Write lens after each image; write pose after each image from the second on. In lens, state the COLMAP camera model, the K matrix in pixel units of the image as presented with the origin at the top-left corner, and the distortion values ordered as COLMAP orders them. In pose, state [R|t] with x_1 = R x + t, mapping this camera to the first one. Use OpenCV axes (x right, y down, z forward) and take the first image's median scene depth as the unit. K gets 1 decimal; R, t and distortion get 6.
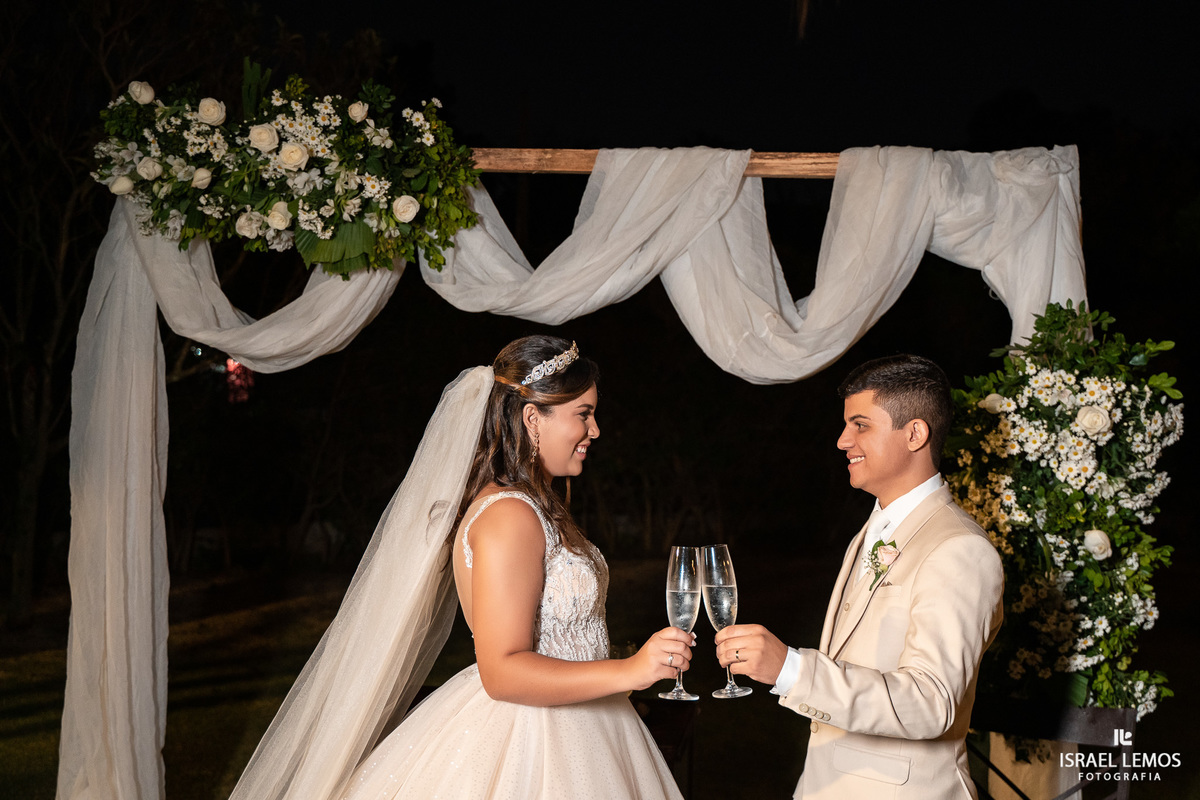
lens RADIAL K [[1309.9, 0, 600.0], [0, 1309.9, 400.0], [0, 0, 1]] dist [0.001289, 0.004567]
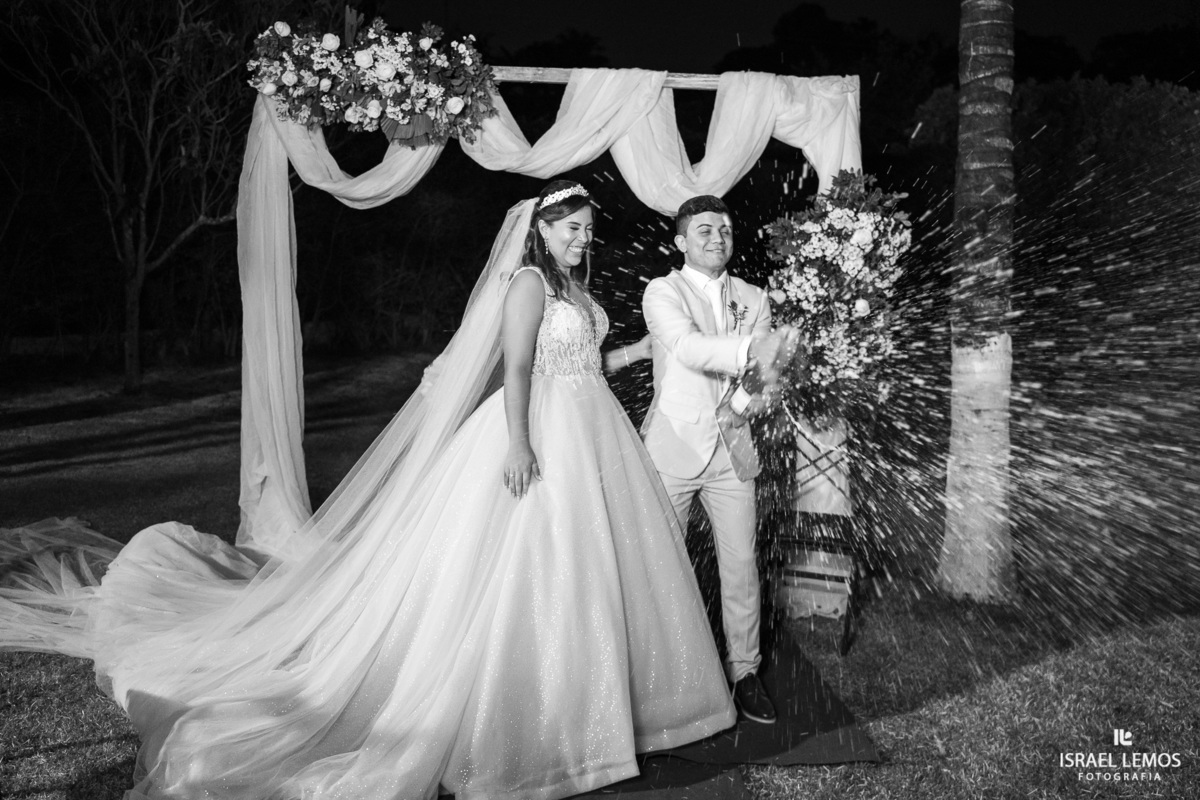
lens RADIAL K [[988.8, 0, 600.0], [0, 988.8, 400.0], [0, 0, 1]] dist [-0.081798, 0.004569]
pose [[0.994322, -0.015929, 0.105216, -0.102873], [-0.001432, 0.986642, 0.162900, 0.014646], [-0.106405, -0.162126, 0.981016, -0.256157]]
